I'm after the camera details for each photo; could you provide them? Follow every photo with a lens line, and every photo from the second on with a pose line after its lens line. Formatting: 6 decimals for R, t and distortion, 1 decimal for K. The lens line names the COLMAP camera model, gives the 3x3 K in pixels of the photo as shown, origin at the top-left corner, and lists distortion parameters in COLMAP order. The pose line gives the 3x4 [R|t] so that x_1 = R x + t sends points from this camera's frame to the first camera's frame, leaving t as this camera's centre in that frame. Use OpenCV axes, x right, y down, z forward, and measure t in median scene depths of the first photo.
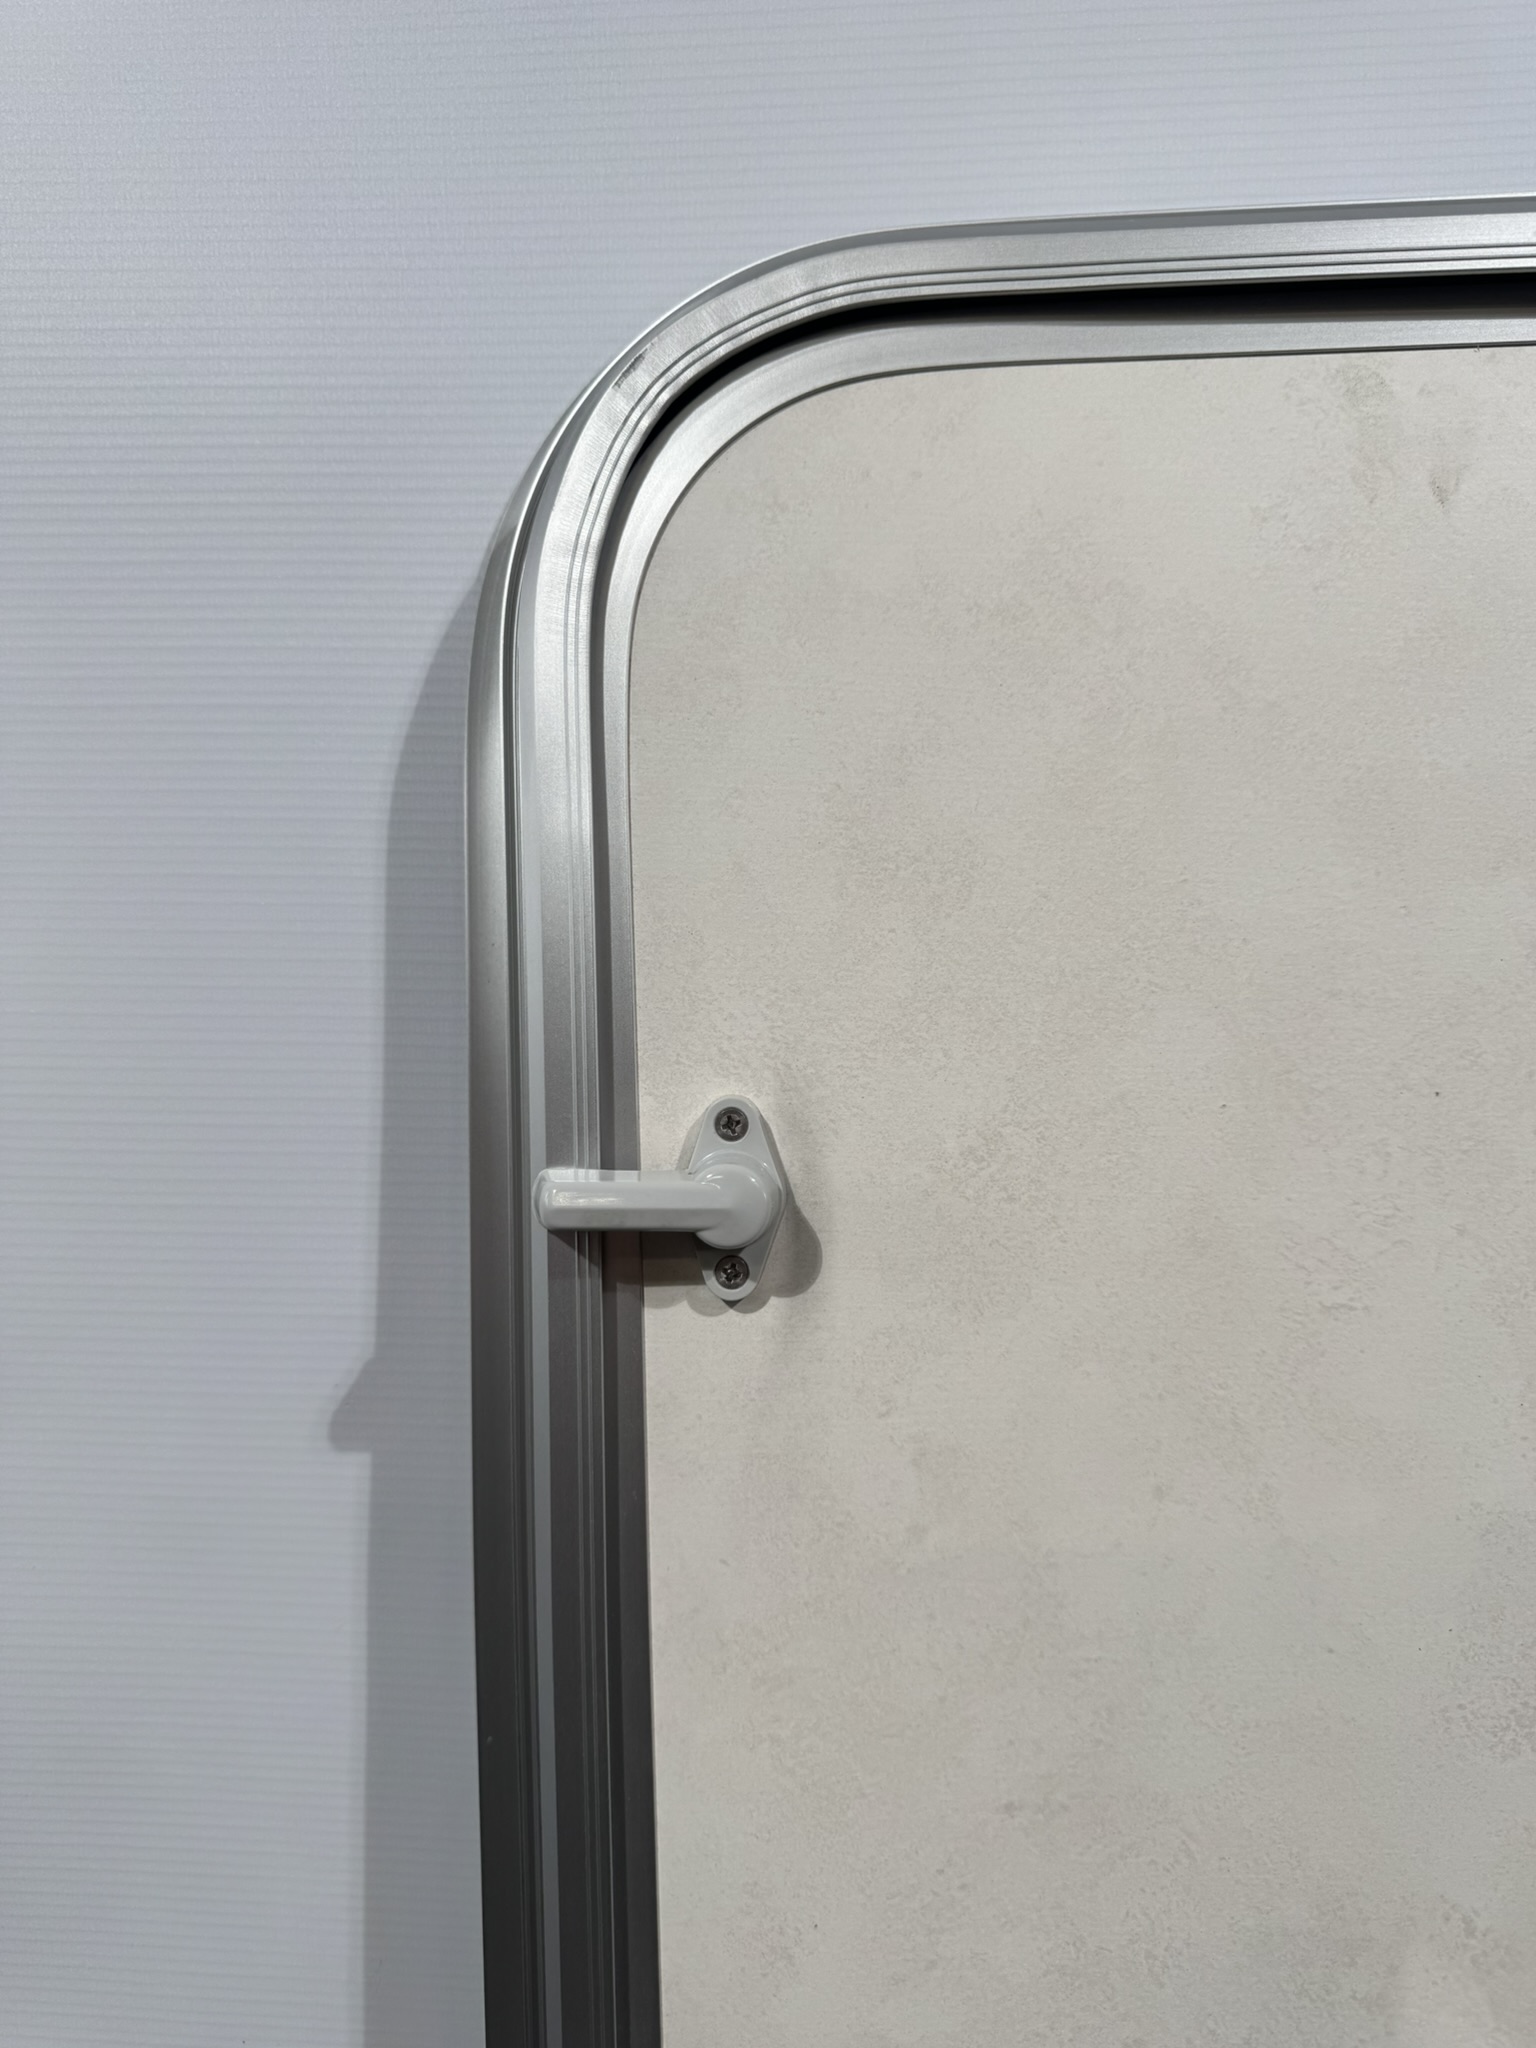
lens RADIAL K [[1444.7, 0, 768.0], [0, 1444.7, 1024.0], [0, 0, 1]] dist [0.050123, -0.125940]
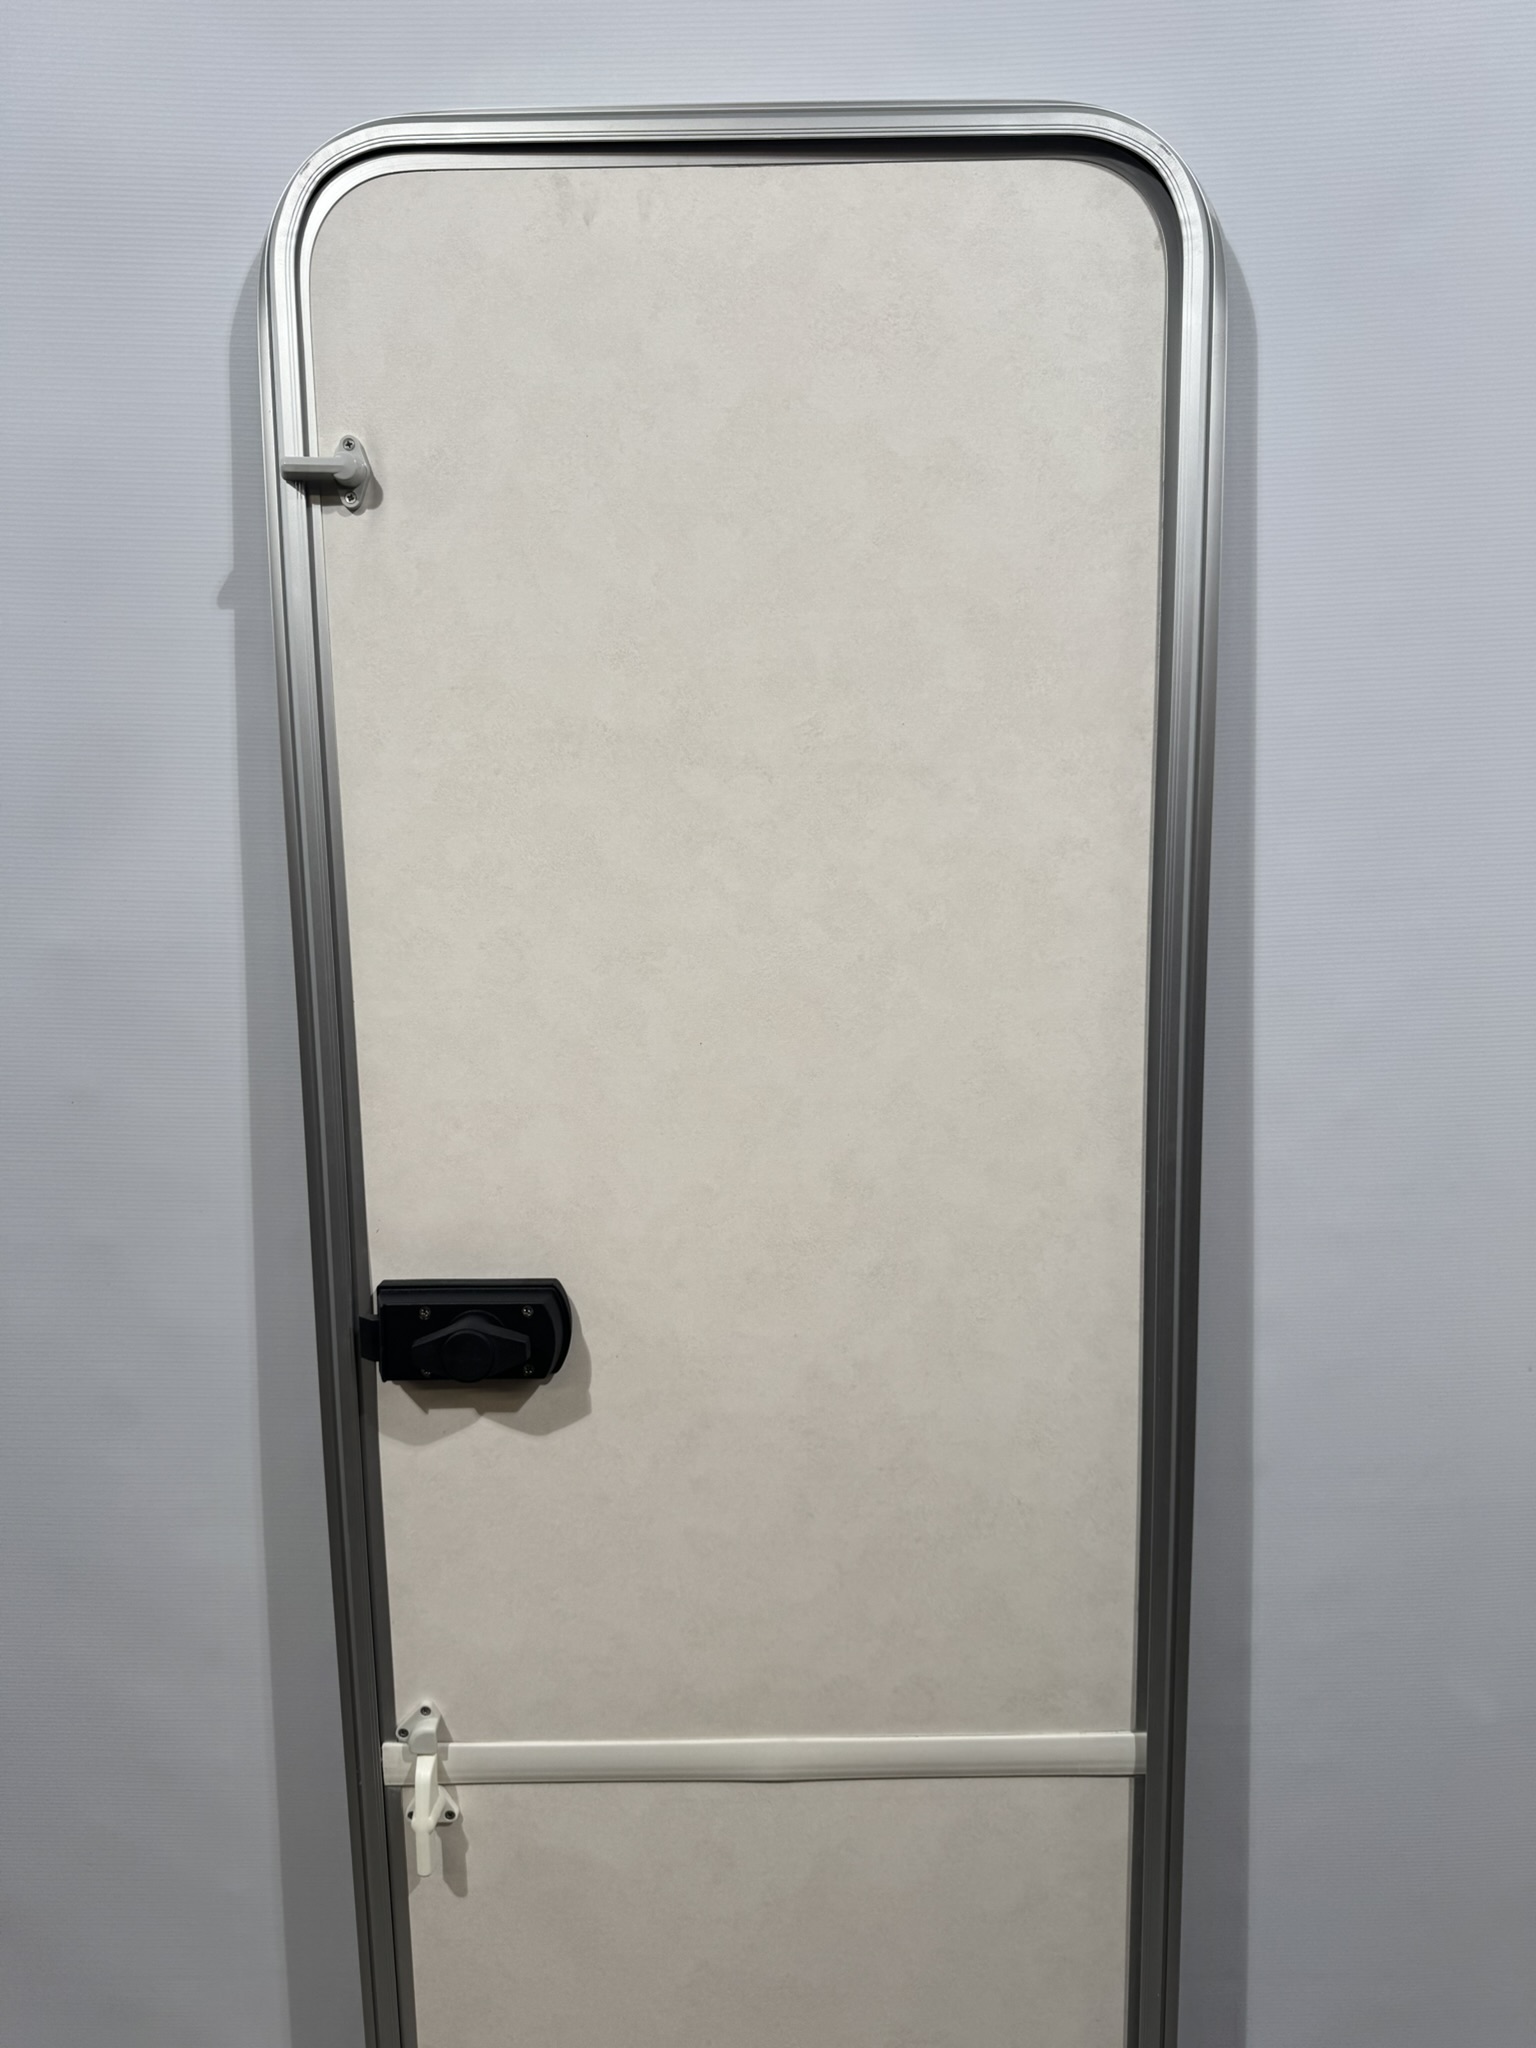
lens RADIAL K [[1455.1, 0, 768.0], [0, 1455.1, 1024.0], [0, 0, 1]] dist [0.124706, -0.186708]
pose [[0.998421, 0.002136, 0.056129, 0.647964], [-0.010788, 0.987965, 0.154298, 0.745792], [-0.055124, -0.154660, 0.986429, -2.167634]]
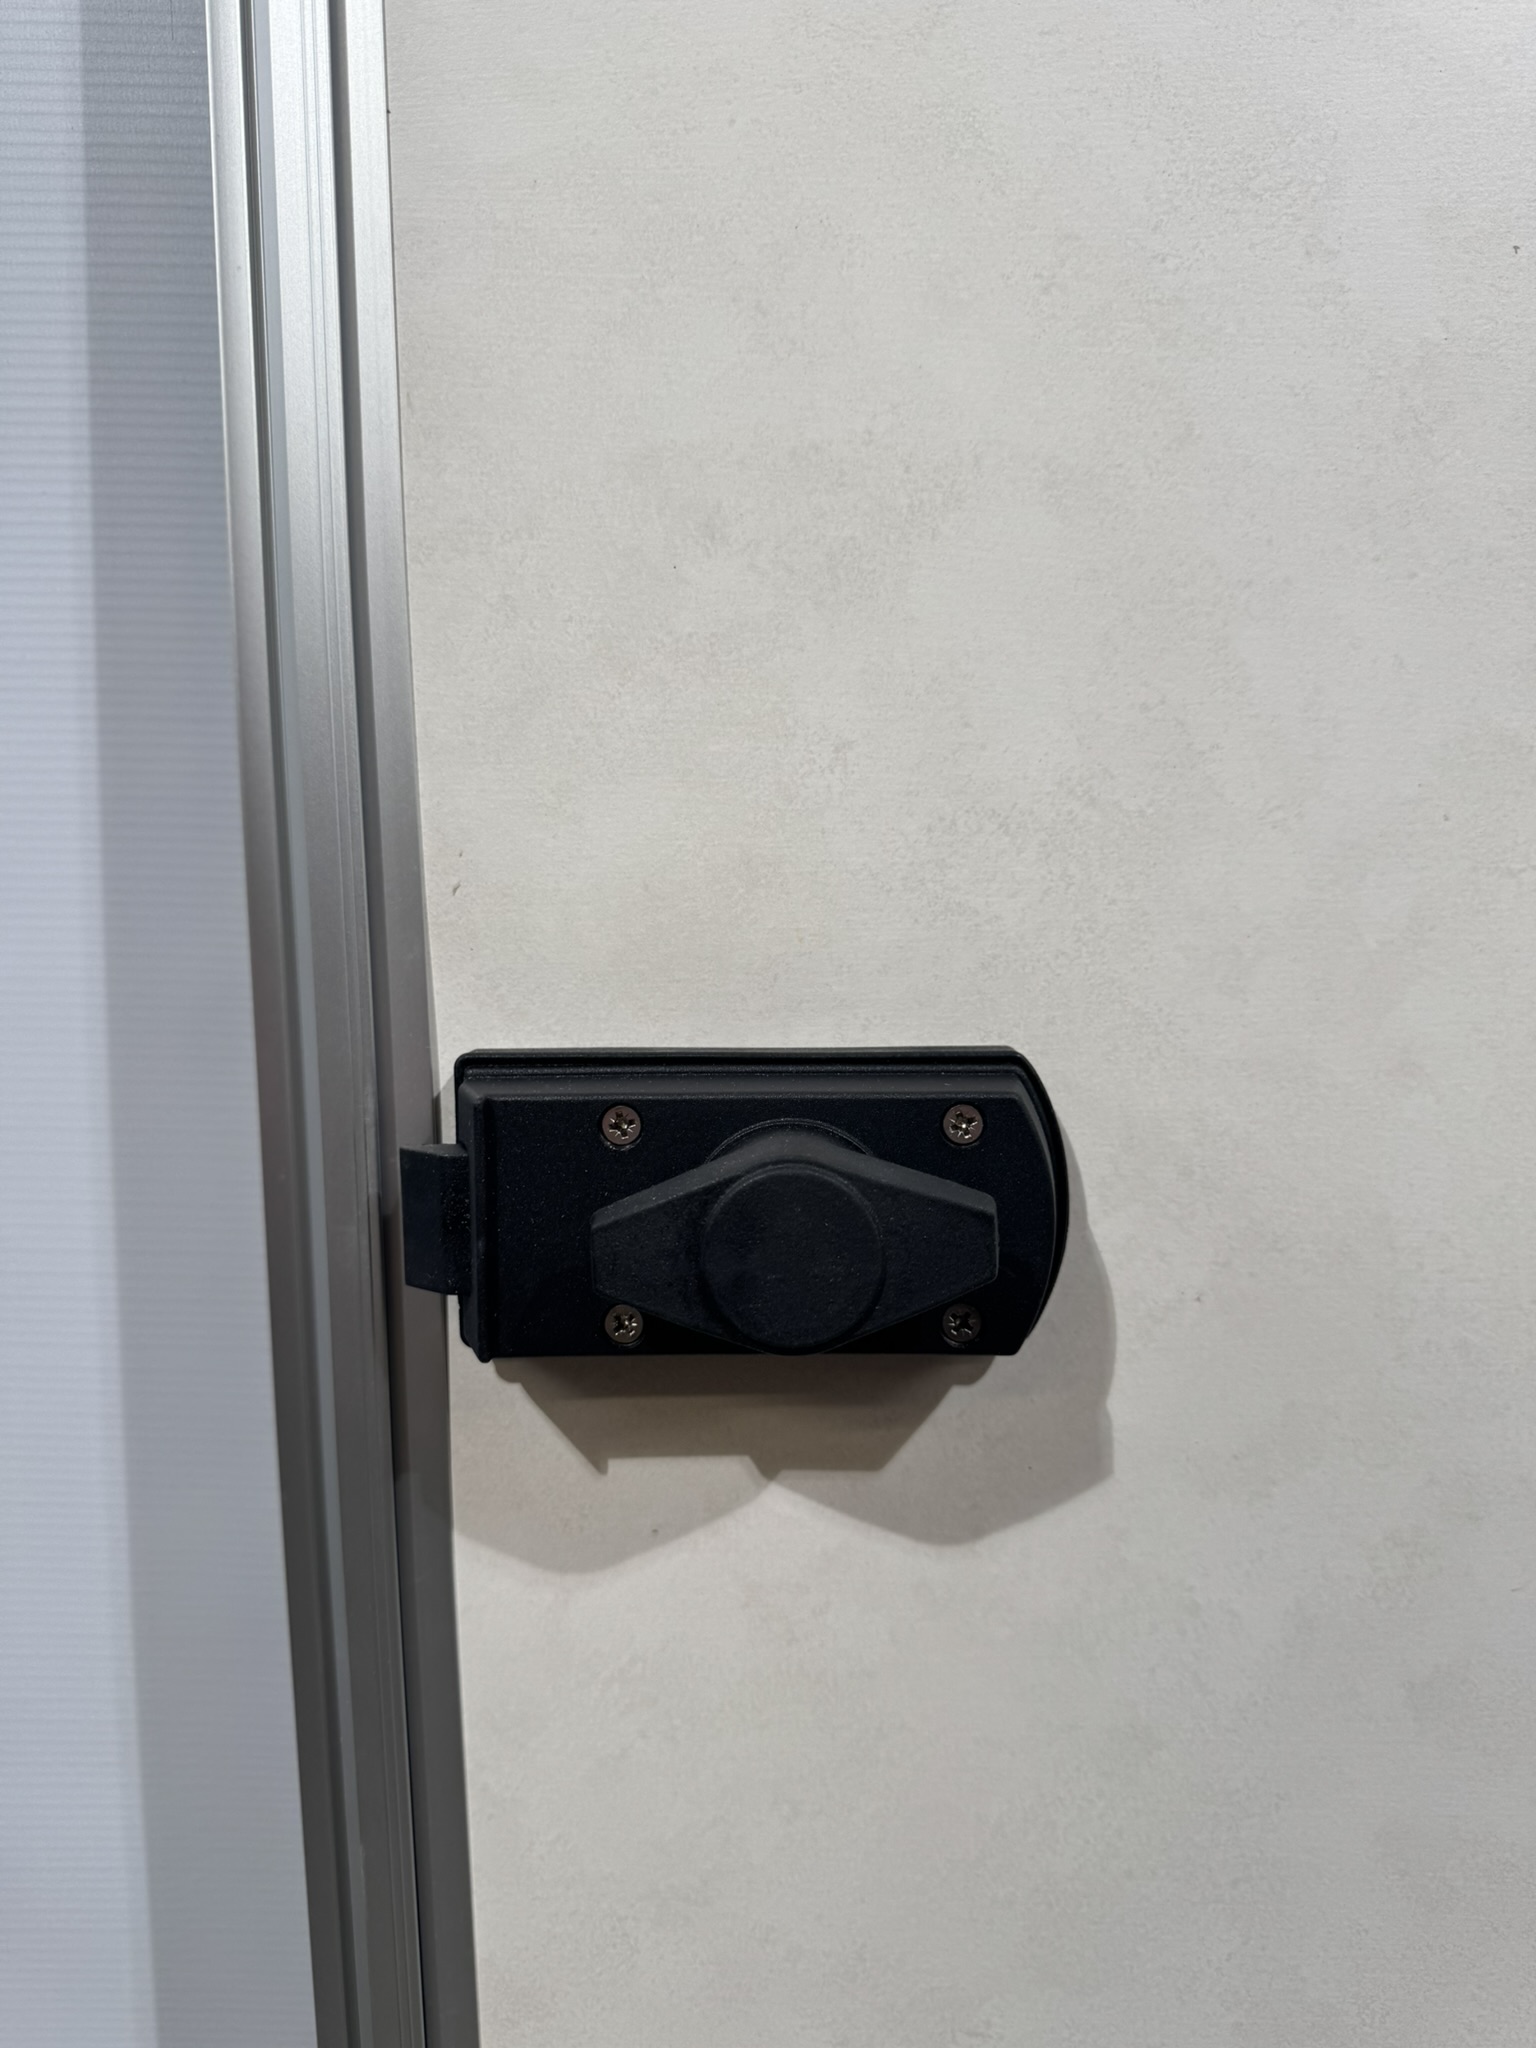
lens RADIAL K [[1423.4, 0, 775.7], [0, 1423.4, 1036.7], [0, 0, 1]] dist [0.057155, -0.069179]
pose [[0.998095, 0.001488, 0.061672, 0.136459], [-0.008079, 0.994253, 0.106753, 1.692568], [-0.061158, -0.107048, 0.992371, -0.022594]]
